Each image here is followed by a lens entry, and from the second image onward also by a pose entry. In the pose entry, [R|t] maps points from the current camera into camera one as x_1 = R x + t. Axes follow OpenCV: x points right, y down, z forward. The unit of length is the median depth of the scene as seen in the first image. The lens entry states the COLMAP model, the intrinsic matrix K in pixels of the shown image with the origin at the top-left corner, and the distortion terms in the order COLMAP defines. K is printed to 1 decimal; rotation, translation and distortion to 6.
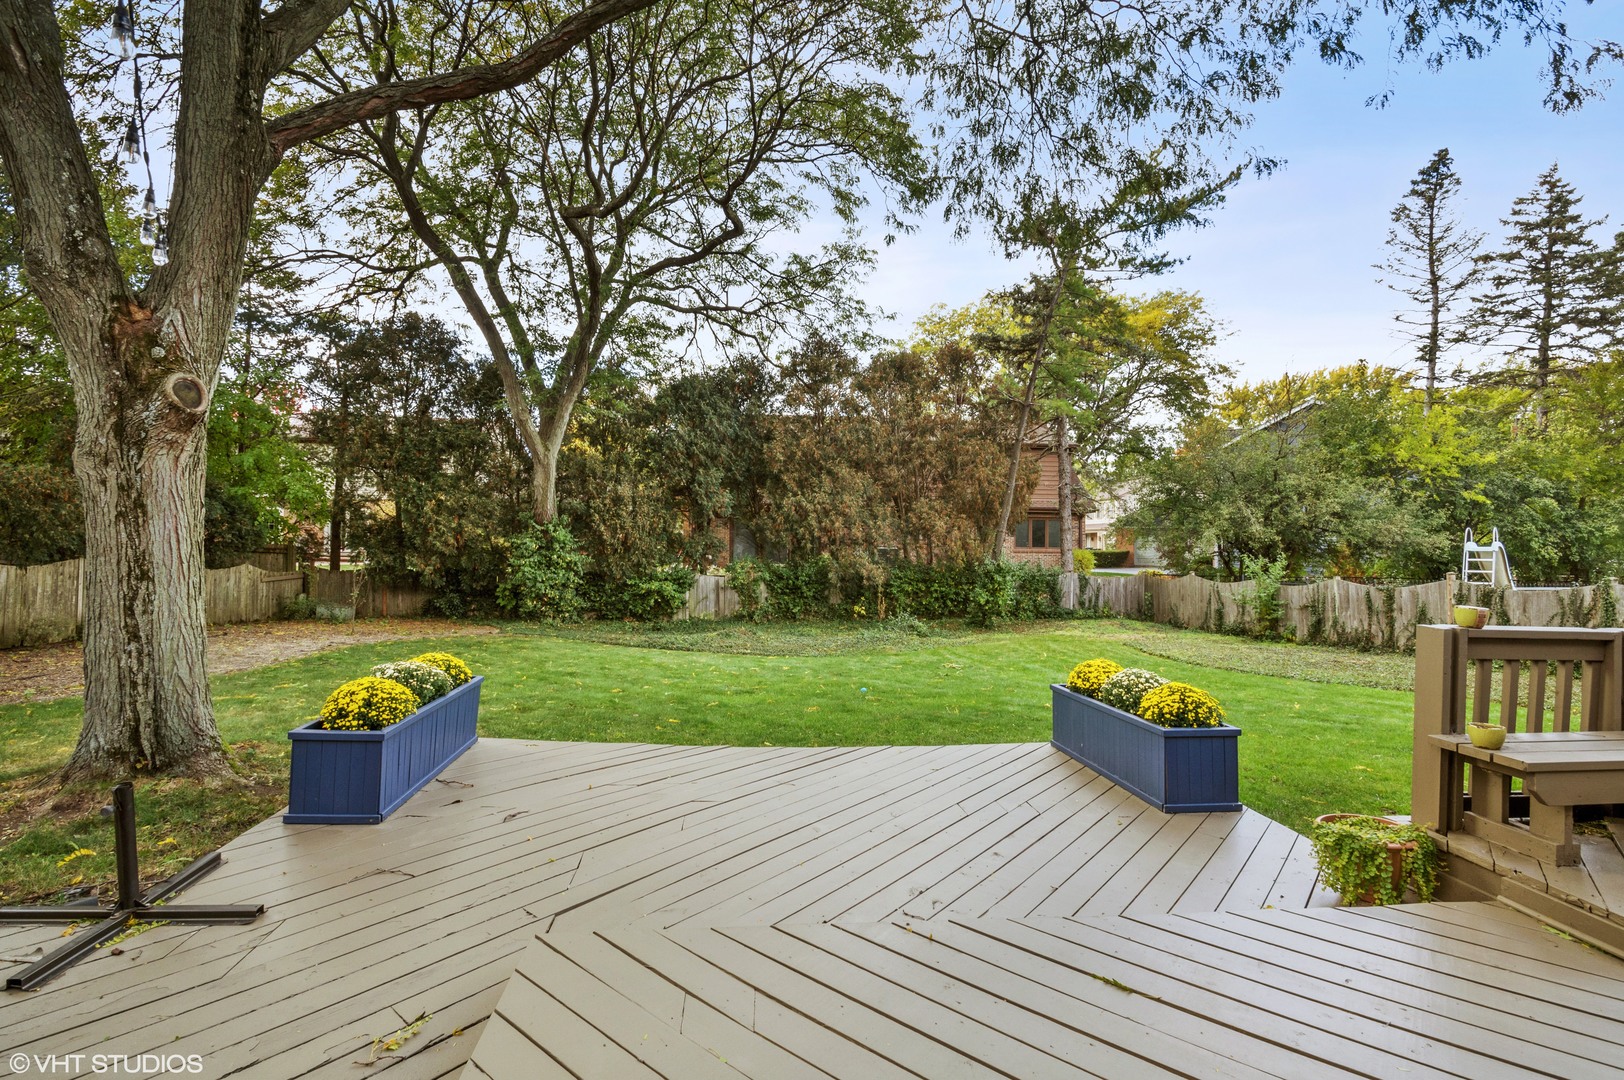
lens RADIAL K [[765.9, 0, 807.0], [0, 765.9, 530.1], [0, 0, 1]] dist [-0.031551, -0.001372]
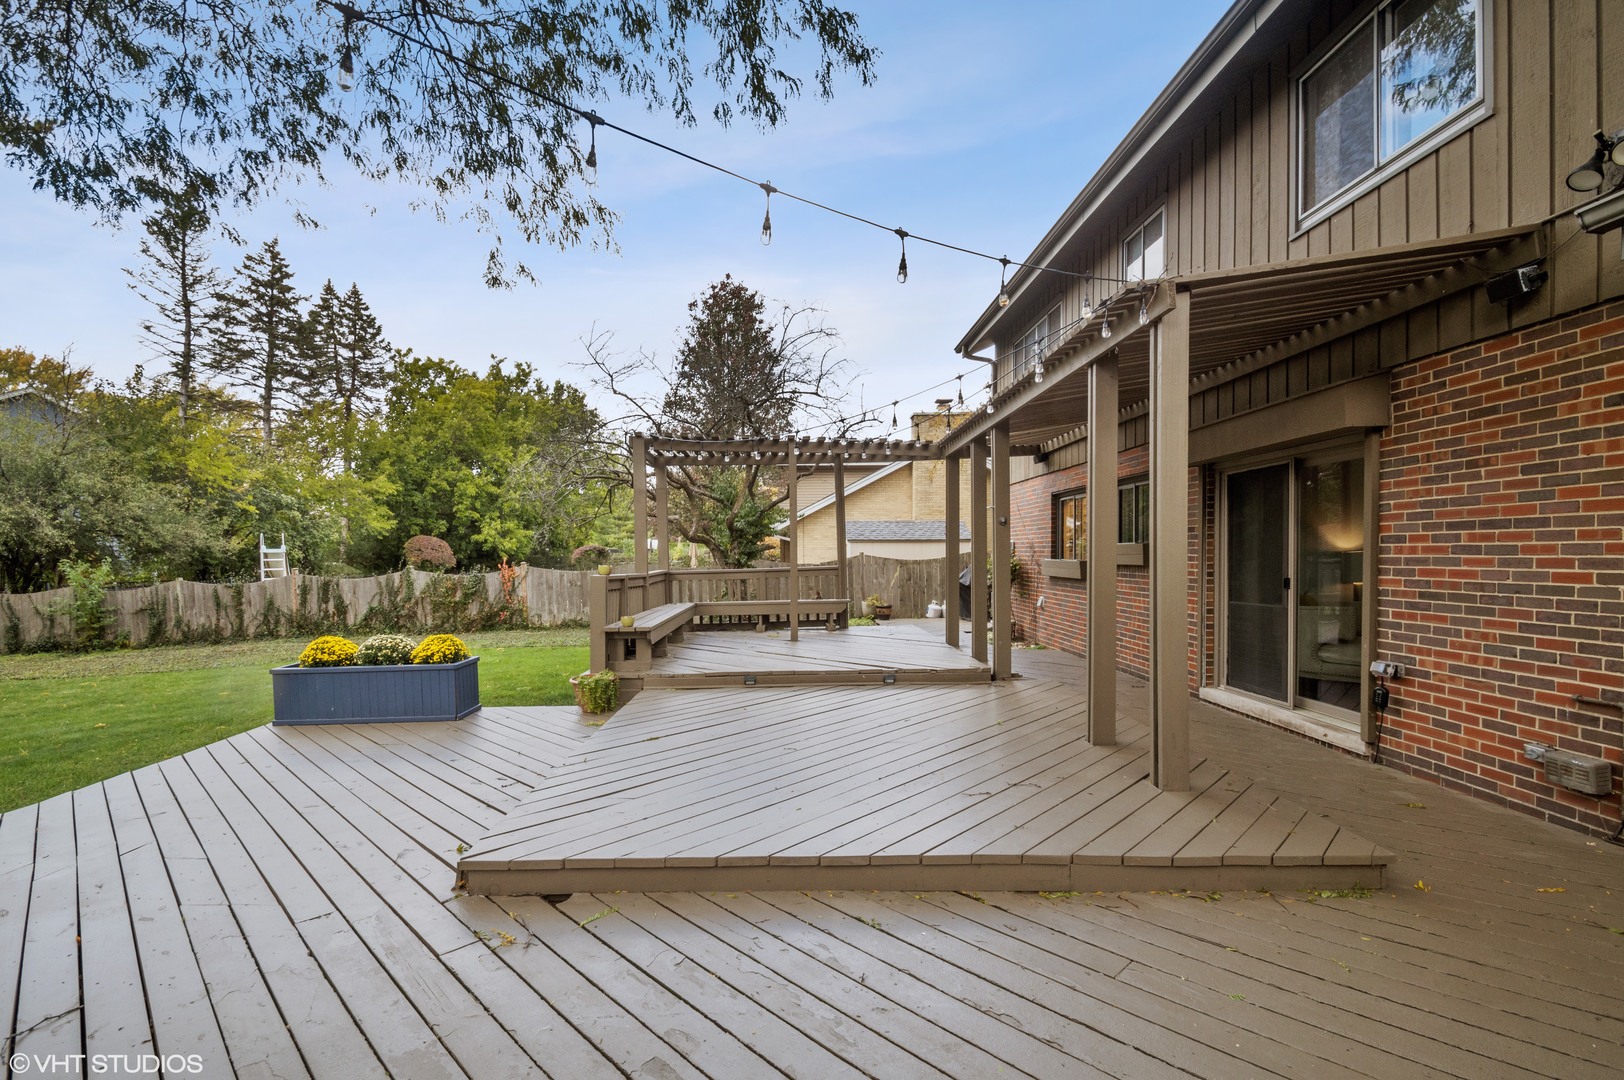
lens RADIAL K [[726.0, 0, 806.9], [0, 726.0, 548.7], [0, 0, 1]] dist [0.001409, -0.000367]
pose [[0.052101, -0.010116, 0.998591, -0.208337], [-0.003560, 0.999940, 0.010316, 0.006168], [-0.998635, -0.004093, 0.052062, 0.061683]]
